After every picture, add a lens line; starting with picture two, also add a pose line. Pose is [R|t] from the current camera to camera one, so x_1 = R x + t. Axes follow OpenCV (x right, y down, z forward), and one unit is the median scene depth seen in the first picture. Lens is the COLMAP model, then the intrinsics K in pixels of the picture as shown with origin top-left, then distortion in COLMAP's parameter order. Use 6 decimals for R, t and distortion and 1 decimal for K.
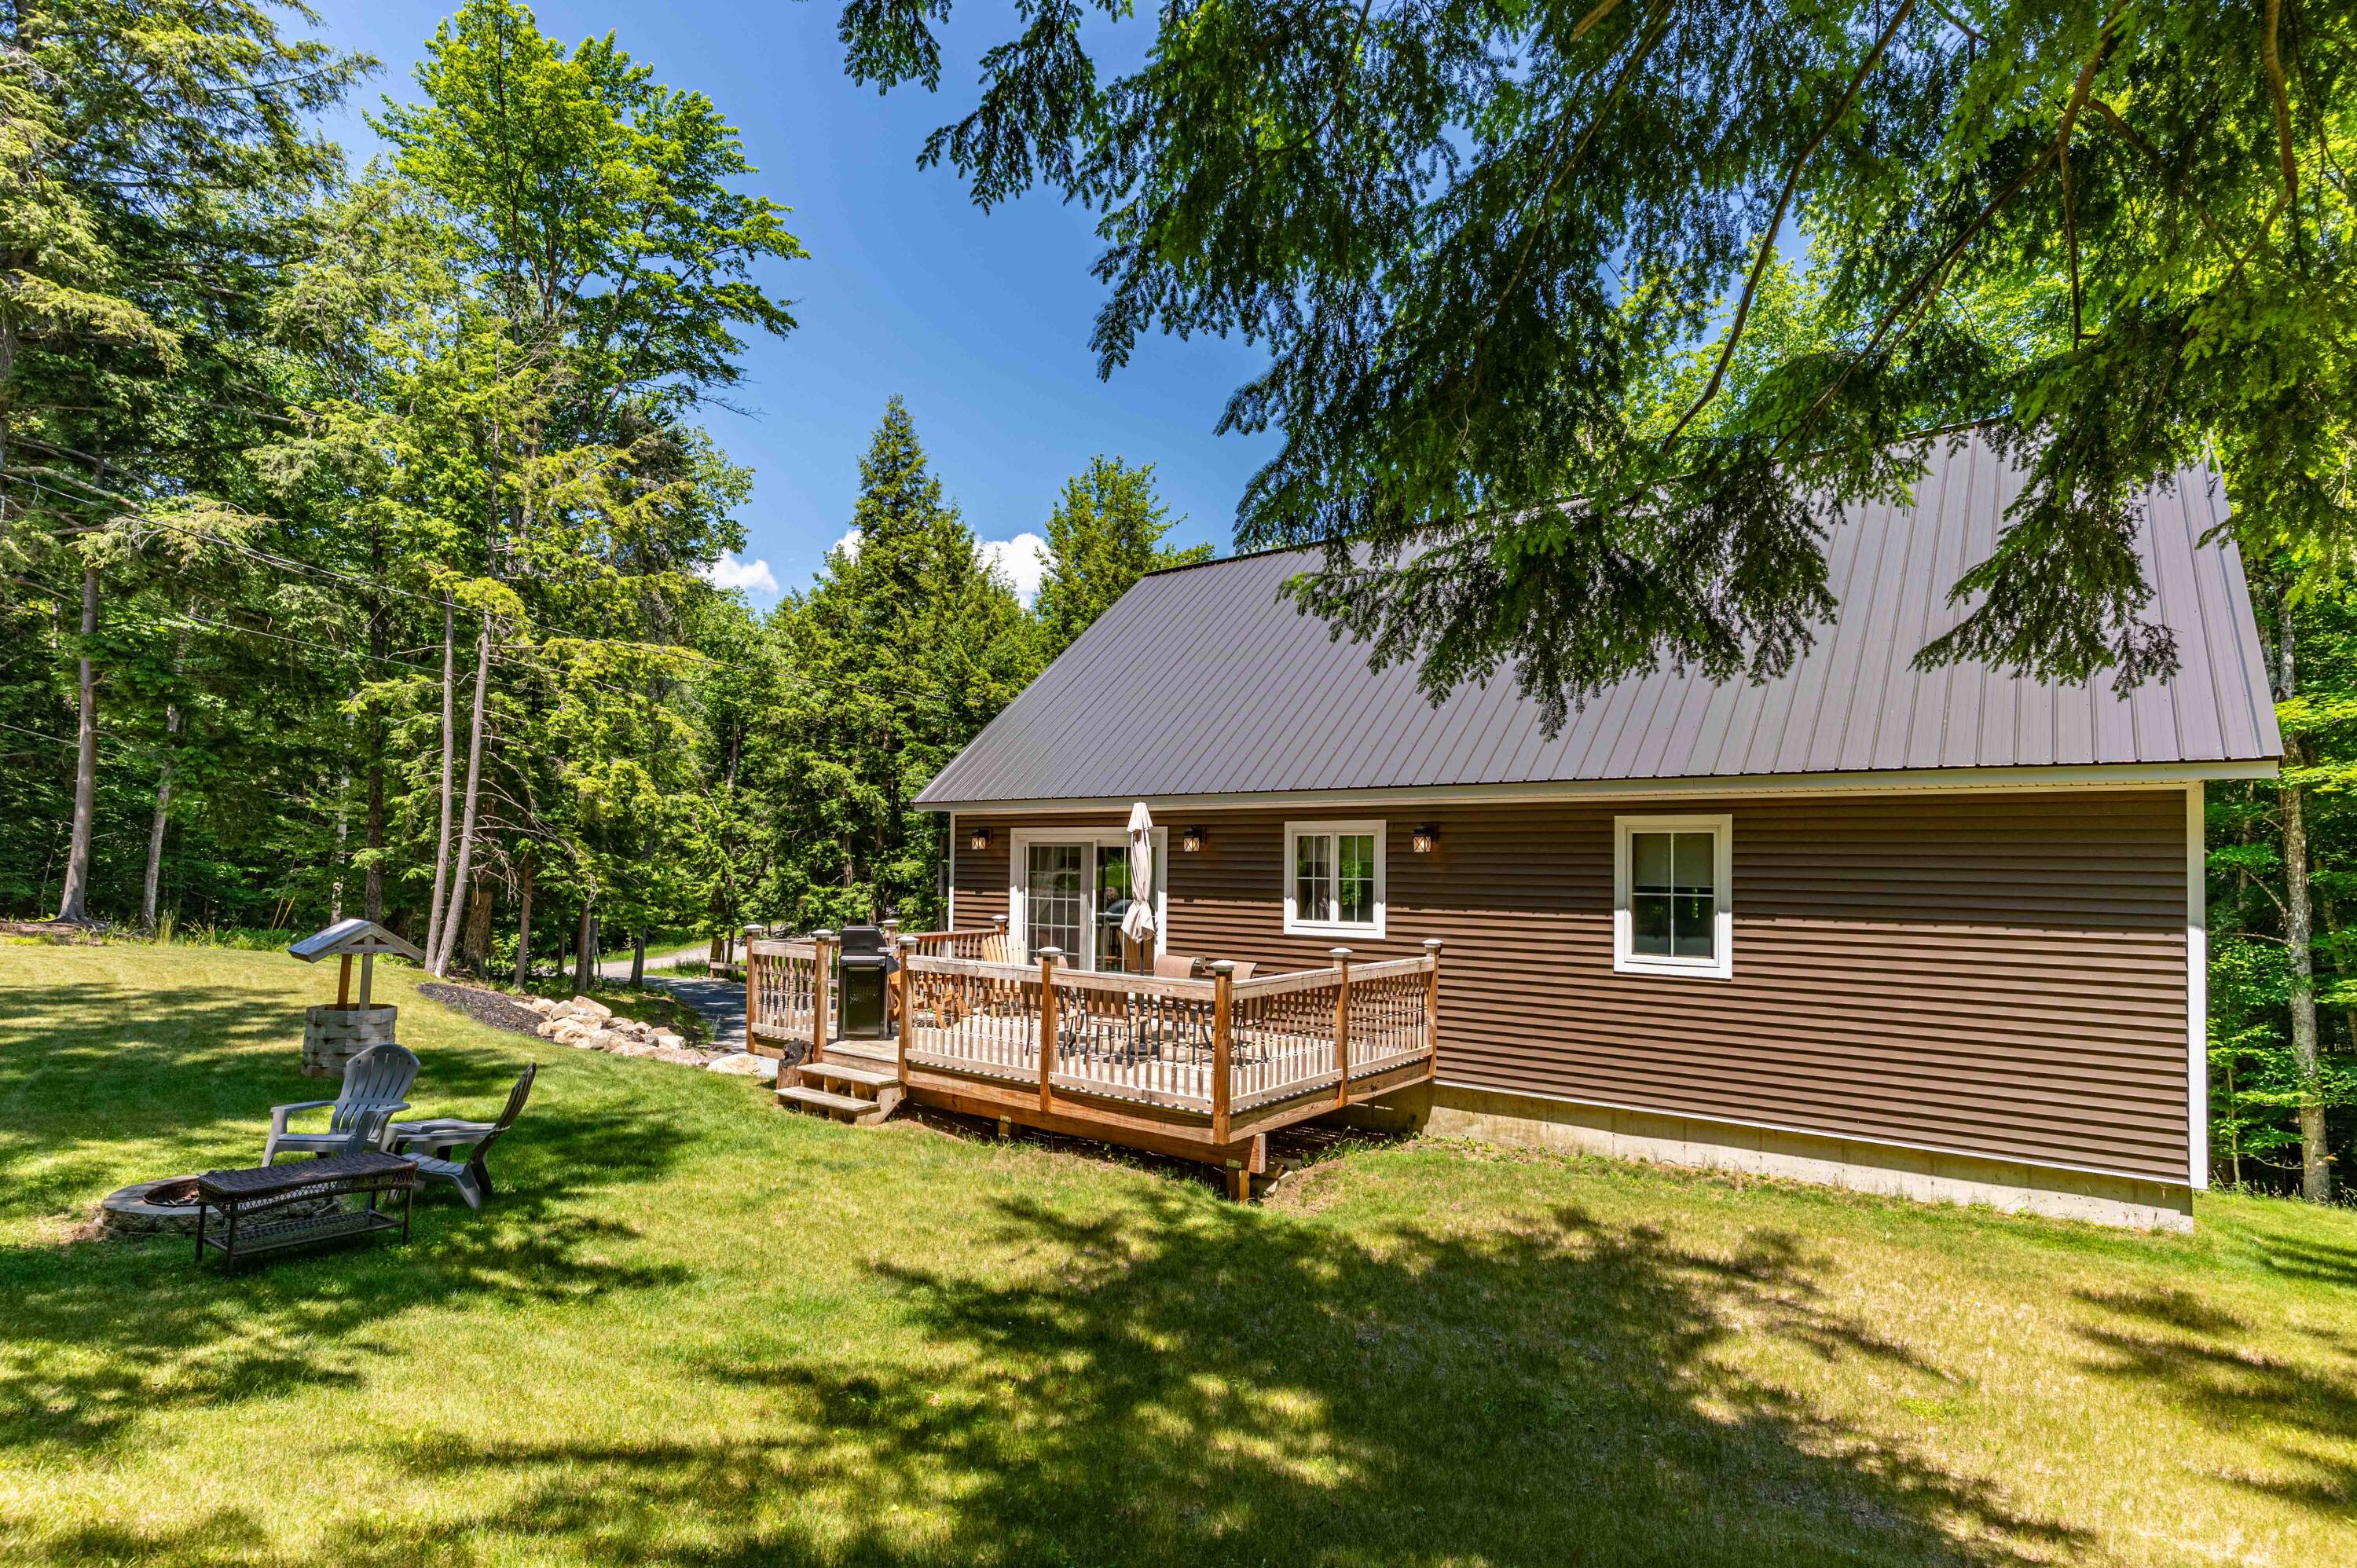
lens RADIAL K [[1147.4, 0, 1175.4], [0, 1147.4, 832.9], [0, 0, 1]] dist [-0.002670, -0.000047]
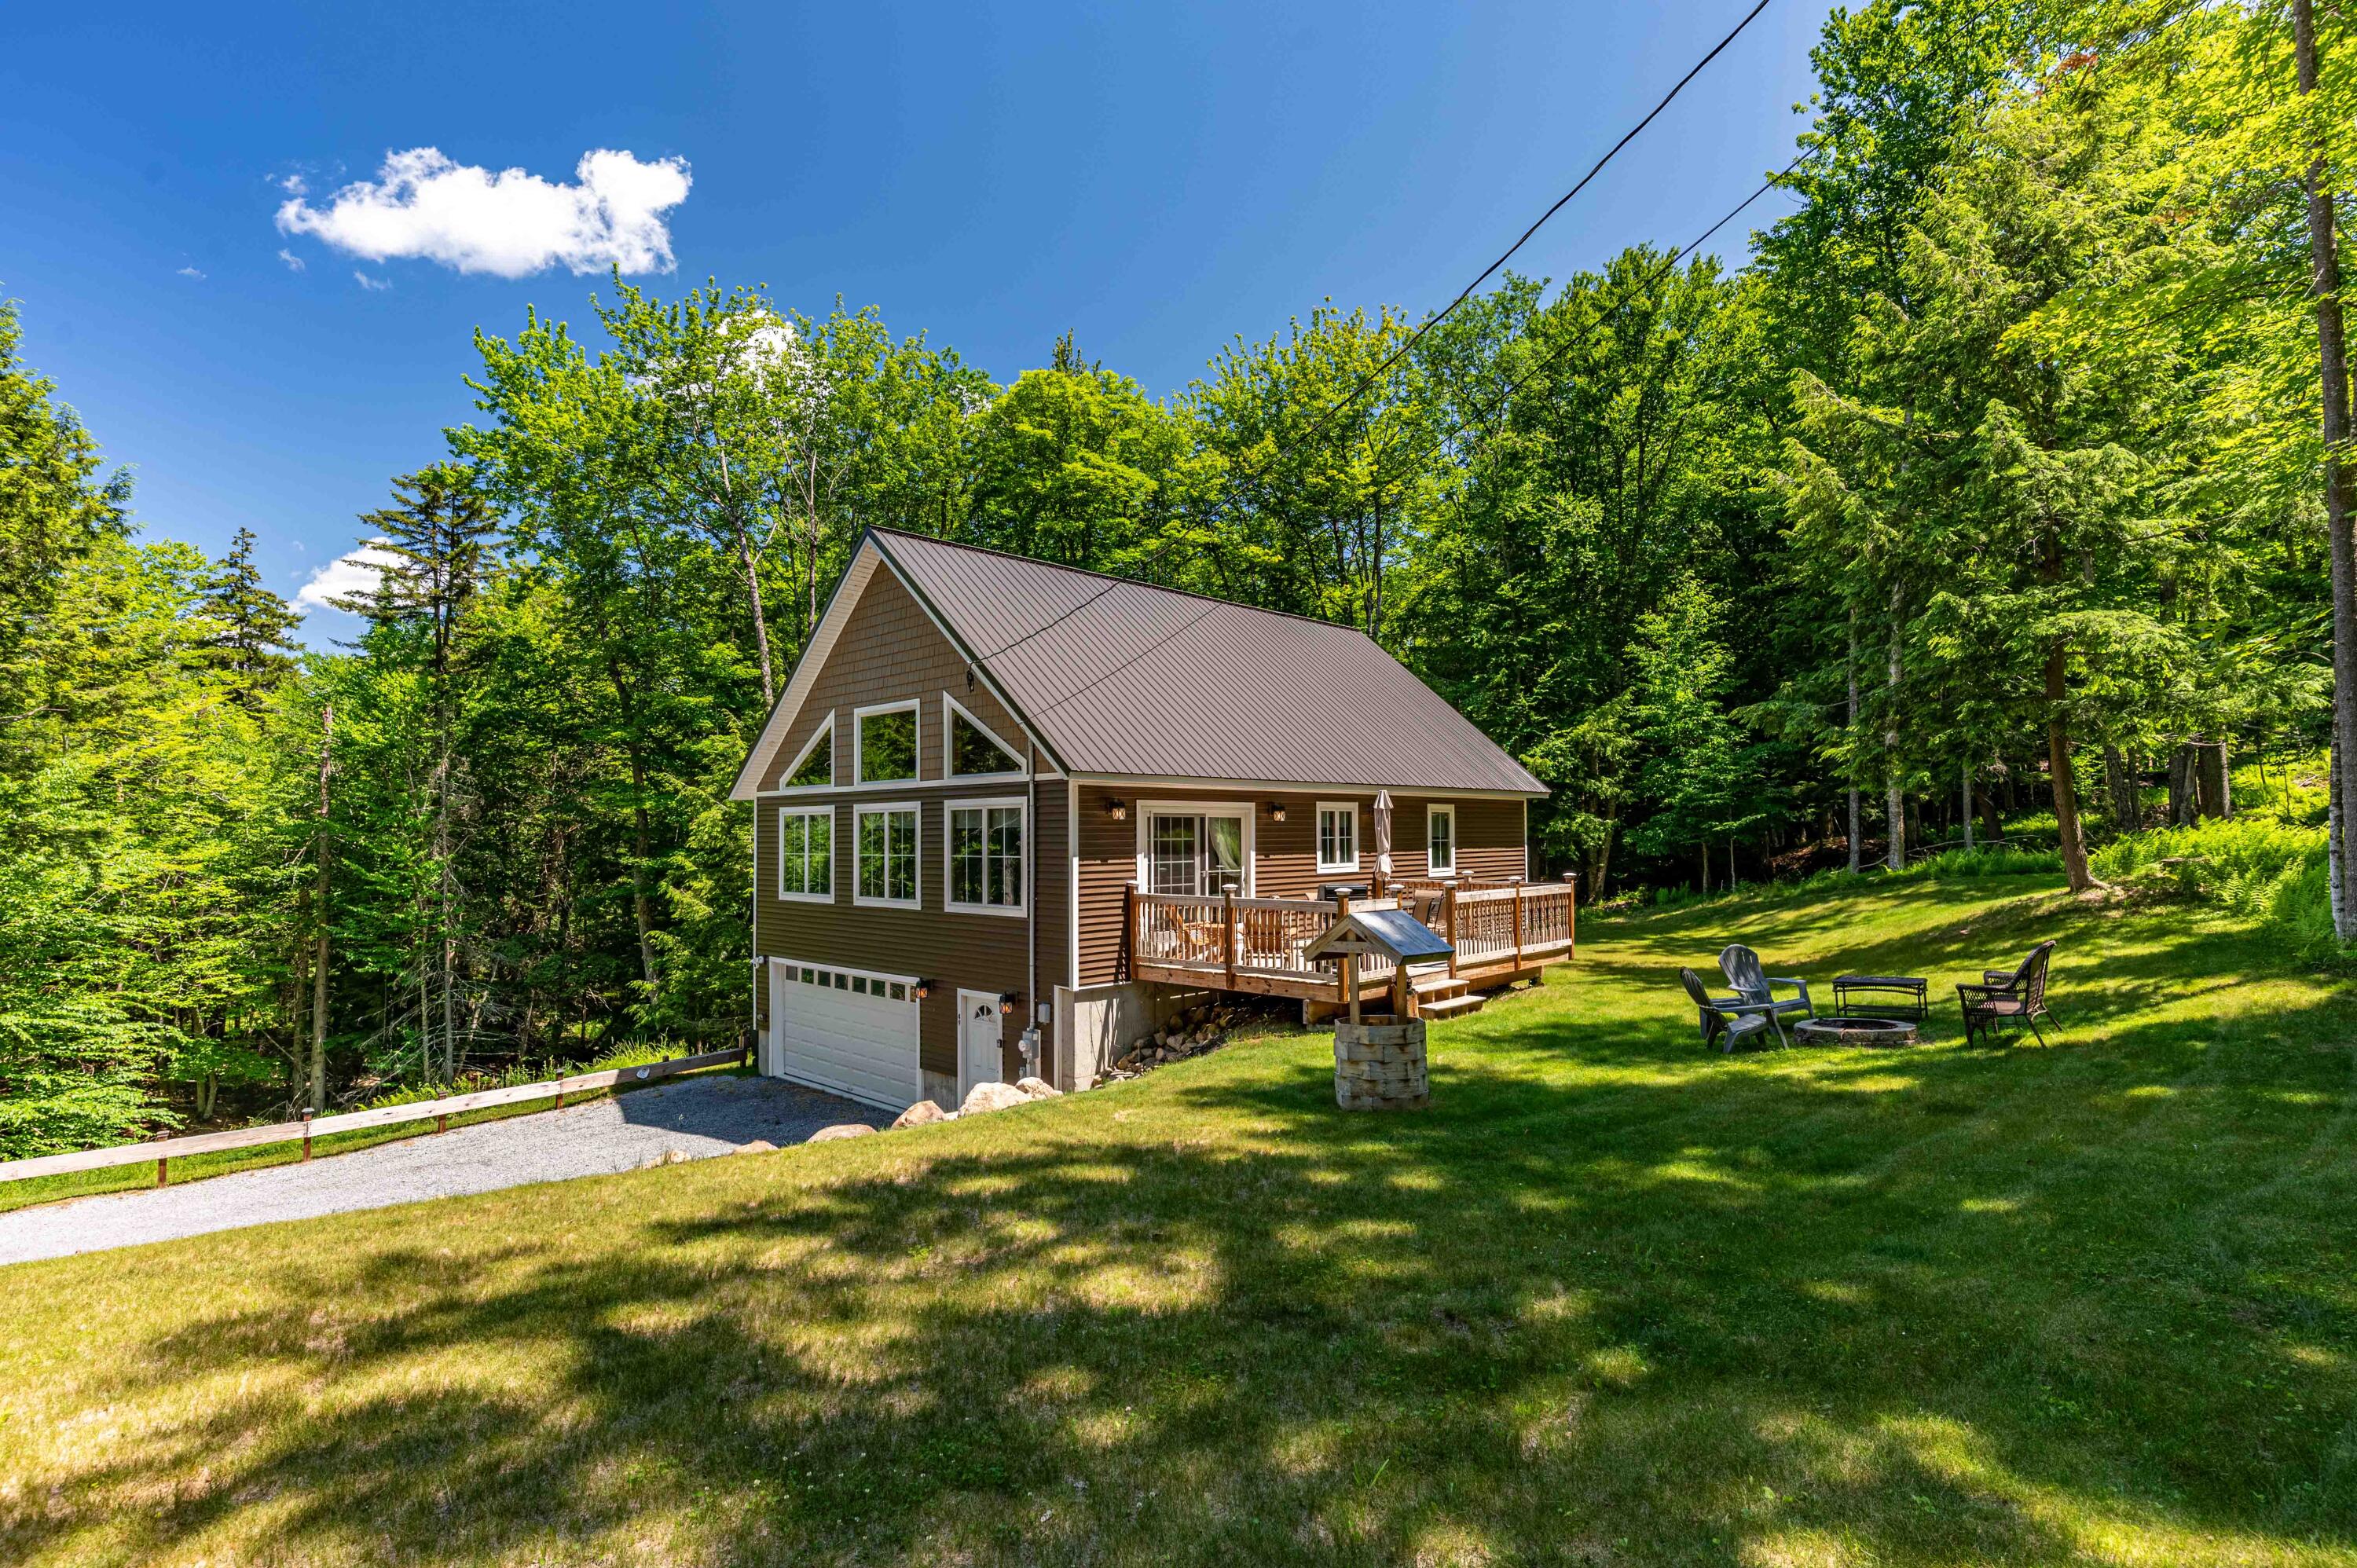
lens RADIAL K [[1135.2, 0, 1175.2], [0, 1135.2, 799.7], [0, 0, 1]] dist [-0.010375, -0.000275]
pose [[0.120716, 0.013912, 0.992590, -0.937713], [-0.019373, 0.999744, -0.011657, 0.005793], [-0.992498, -0.017822, 0.120955, 0.646506]]
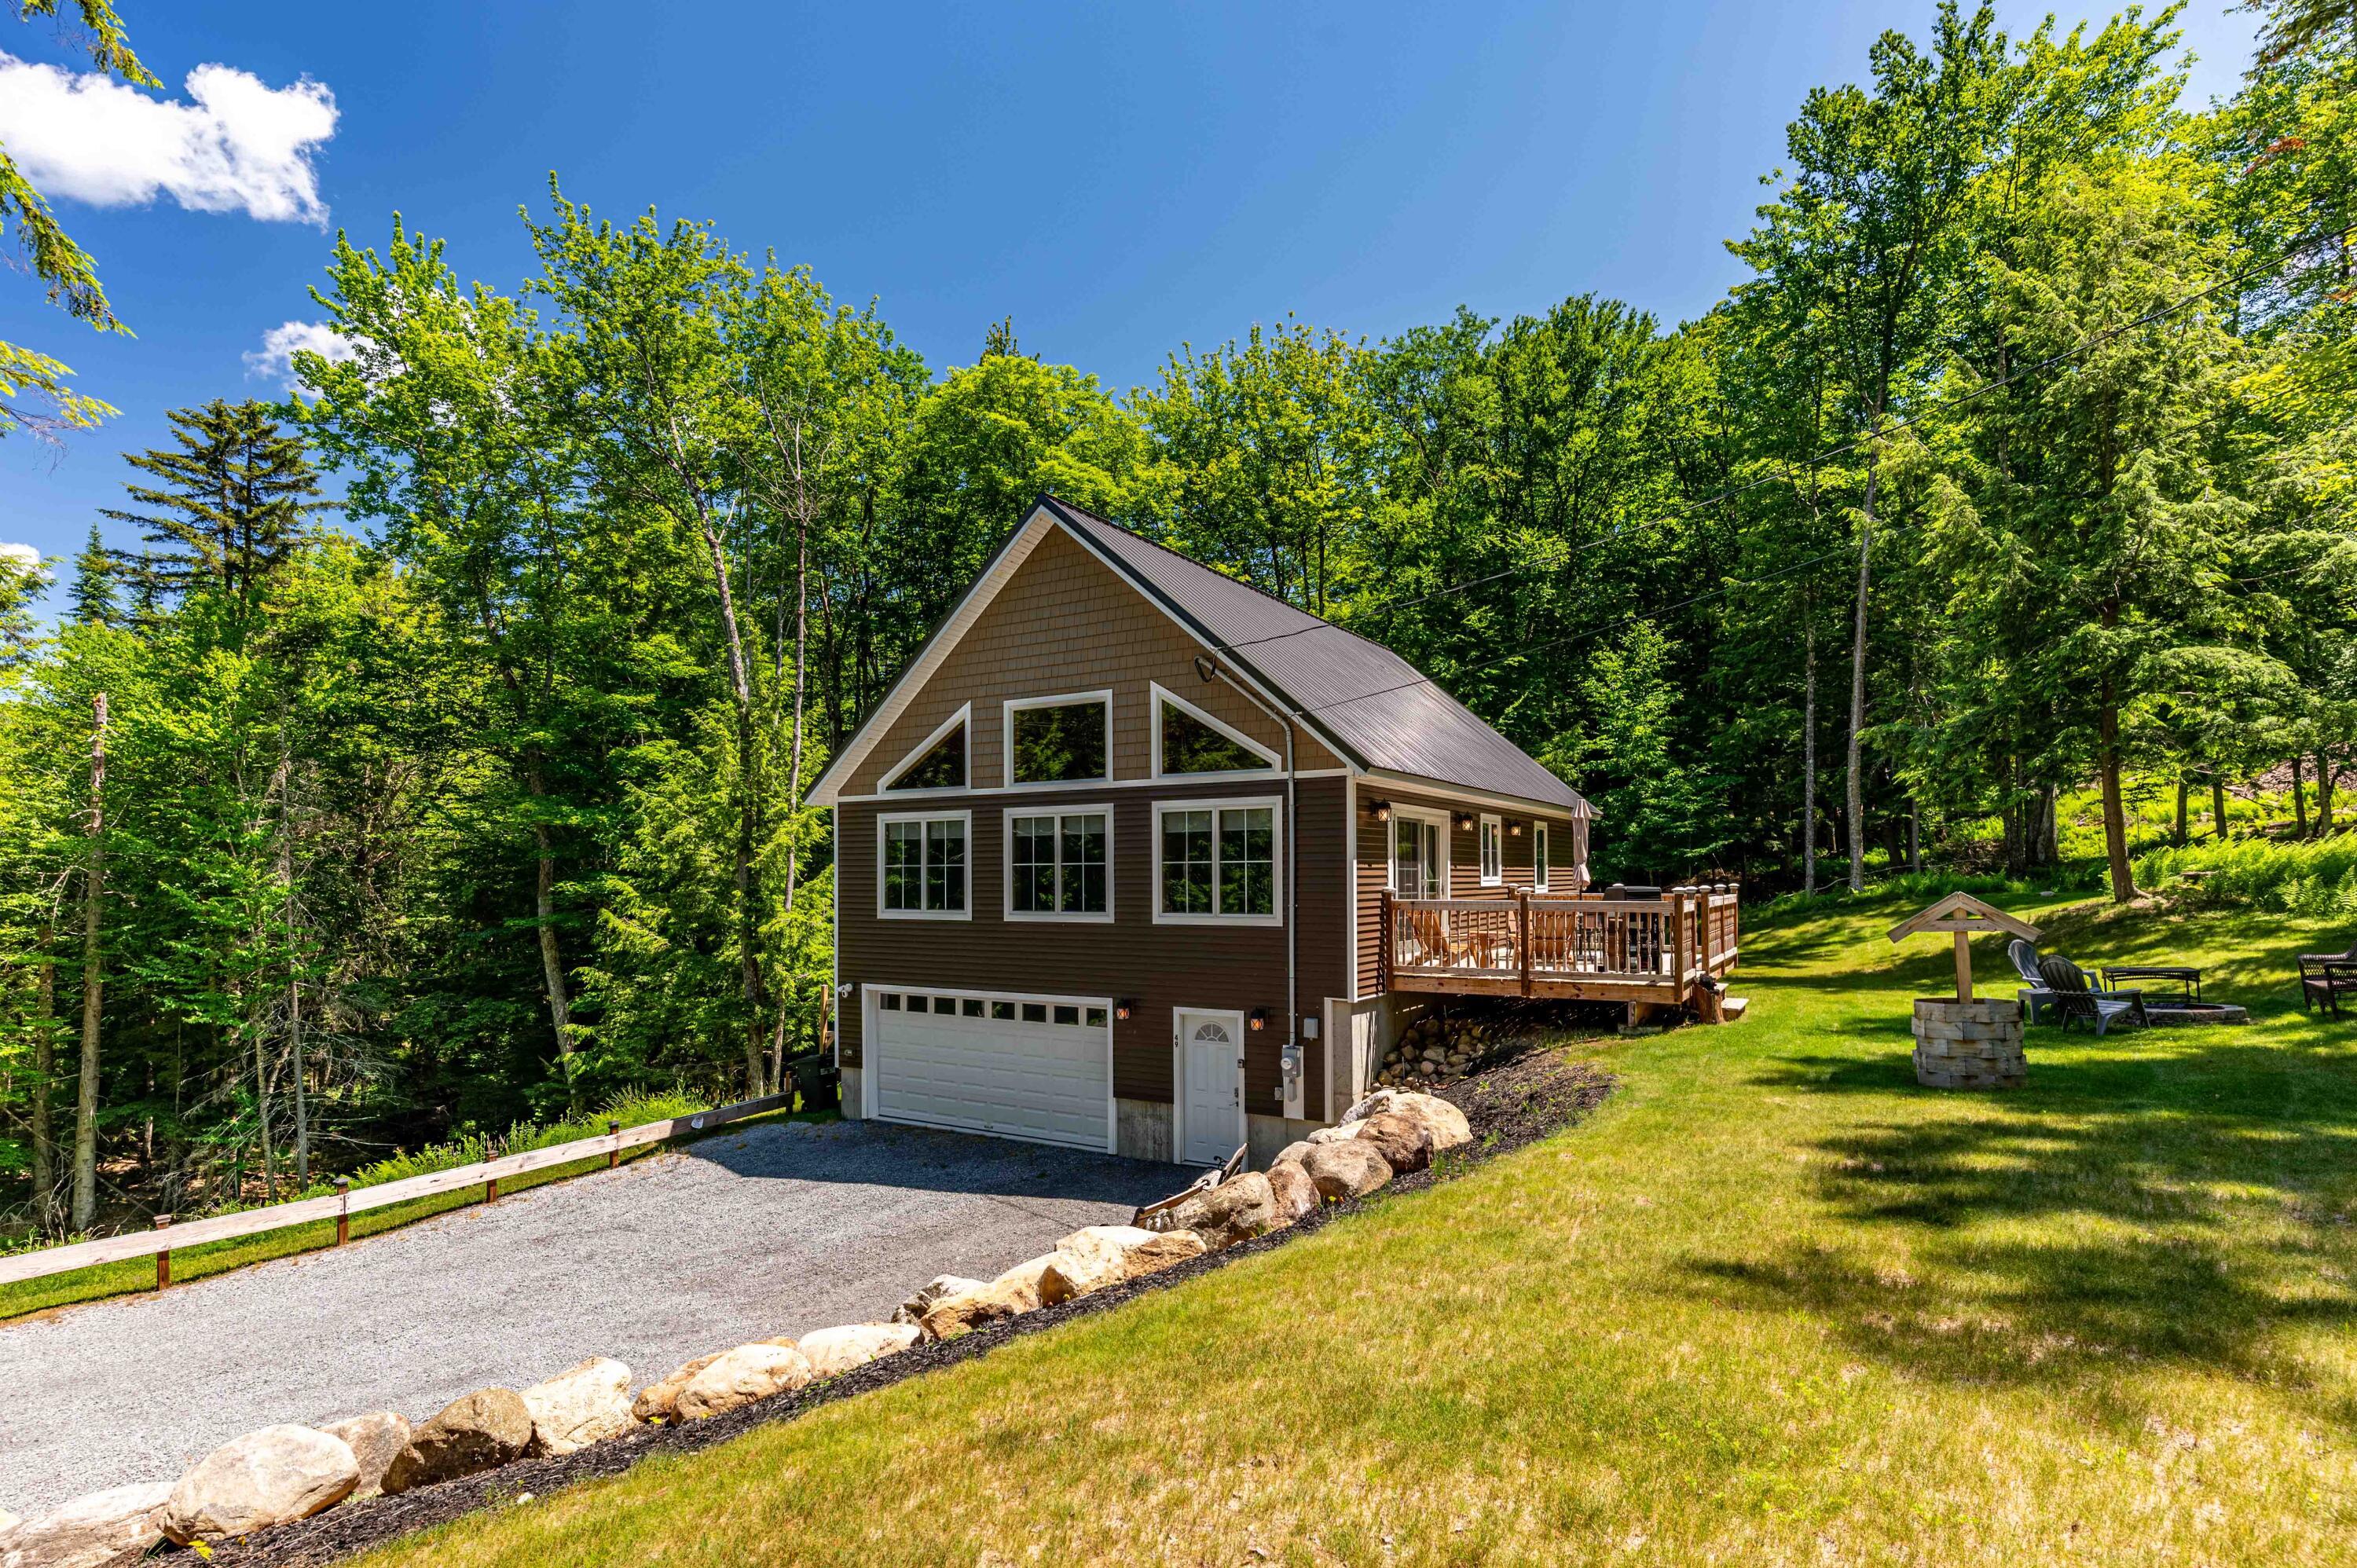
lens RADIAL K [[1138.9, 0, 1172.5], [0, 1138.9, 887.4], [0, 0, 1]] dist [0.000966, -0.008069]
pose [[-0.101719, -0.023463, 0.994536, -0.883802], [-0.025026, 0.999466, 0.021019, 0.044228], [-0.994498, -0.022752, -0.102252, 1.012604]]
